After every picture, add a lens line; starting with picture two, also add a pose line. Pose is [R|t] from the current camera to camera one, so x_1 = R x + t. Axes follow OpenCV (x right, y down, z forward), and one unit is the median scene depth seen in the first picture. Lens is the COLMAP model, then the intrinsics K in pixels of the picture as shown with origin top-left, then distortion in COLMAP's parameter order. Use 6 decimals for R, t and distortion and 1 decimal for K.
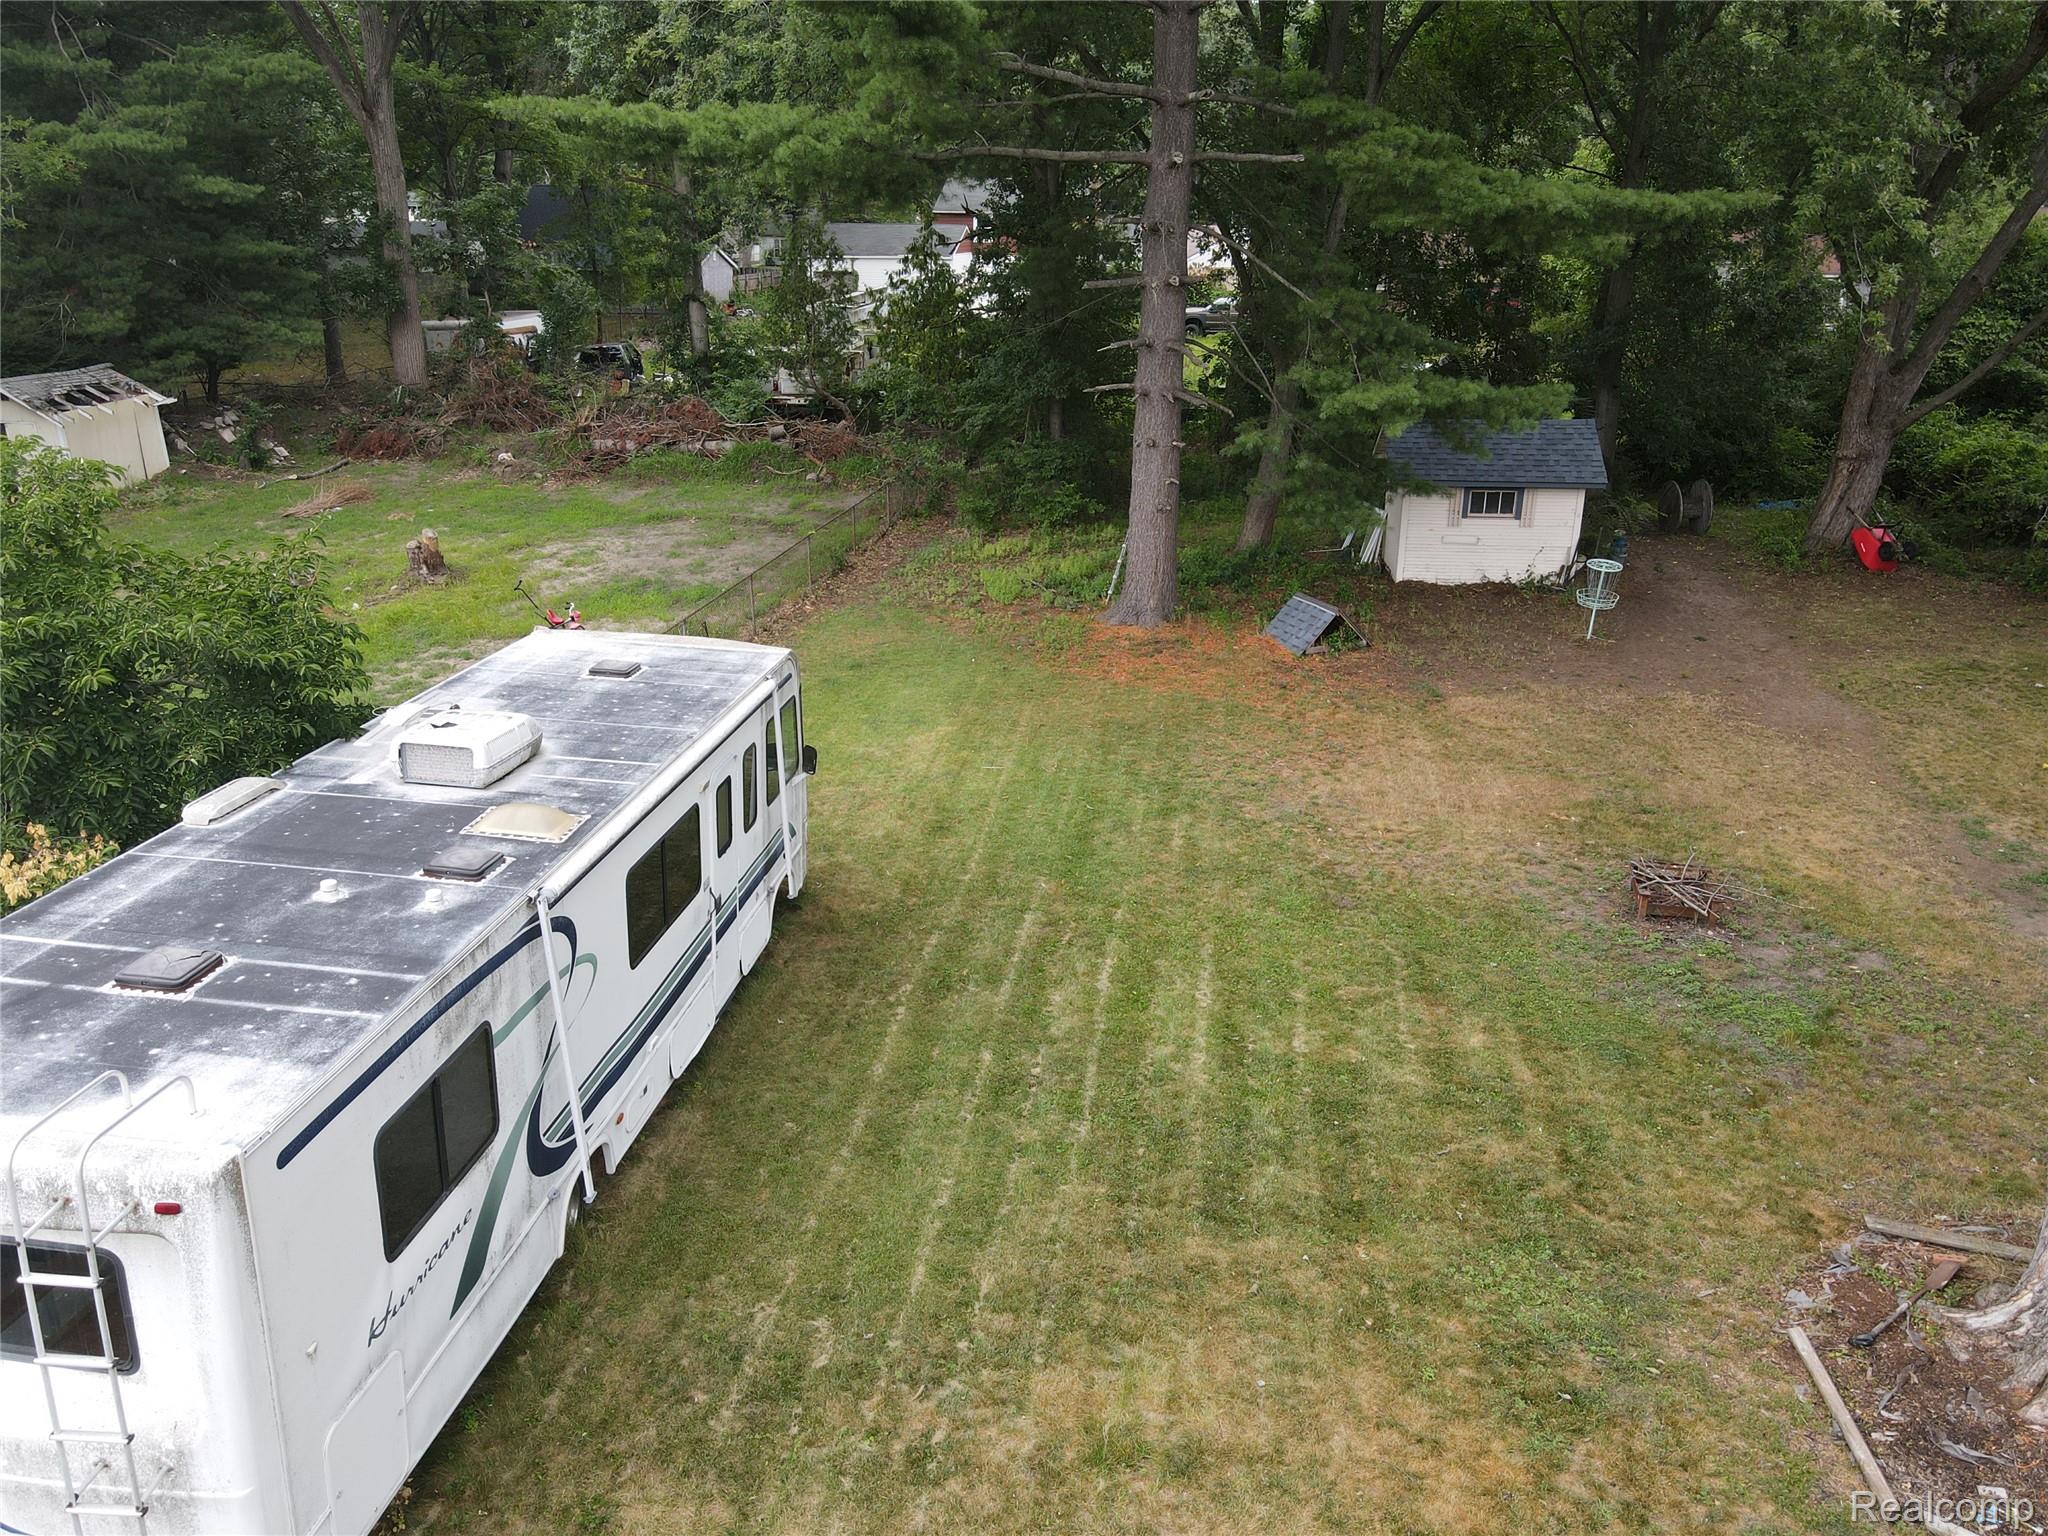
lens RADIAL K [[1508.7, 0, 1007.0], [0, 1508.7, 767.6], [0, 0, 1]] dist [-0.001230, 0.028542]
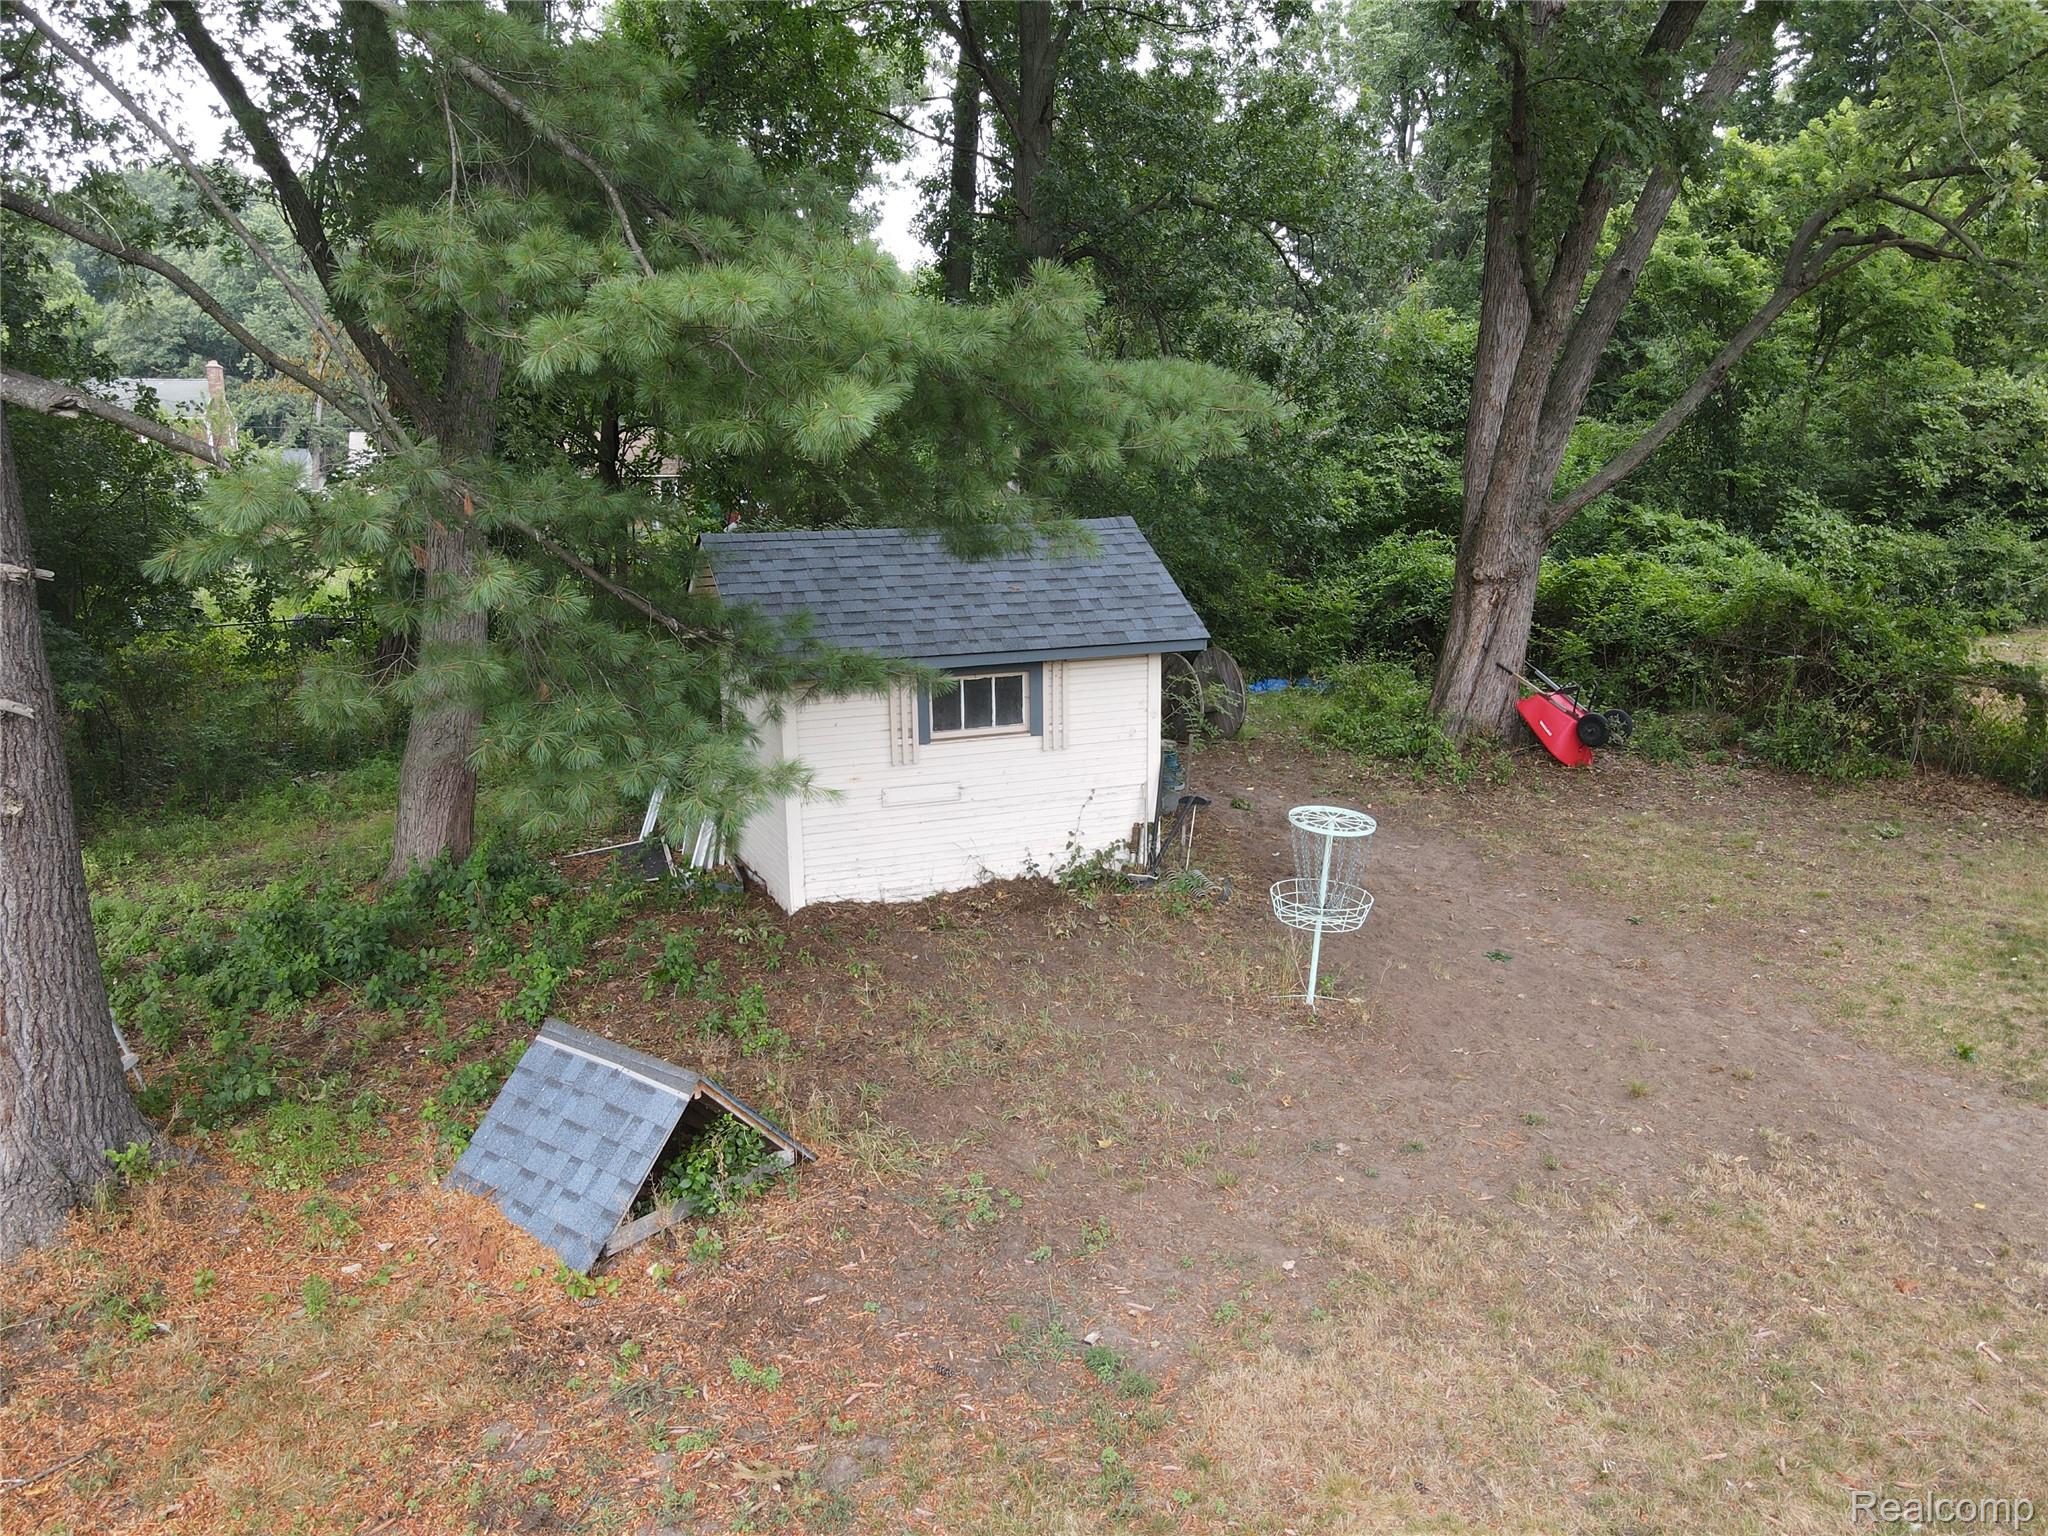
lens RADIAL K [[1508.7, 0, 1007.0], [0, 1508.7, 767.6], [0, 0, 1]] dist [-0.001230, 0.028542]
pose [[0.881066, -0.105898, 0.460986, 0.125170], [0.180167, 0.976279, -0.120076, -0.102928], [-0.437336, 0.188850, 0.879246, 0.612488]]
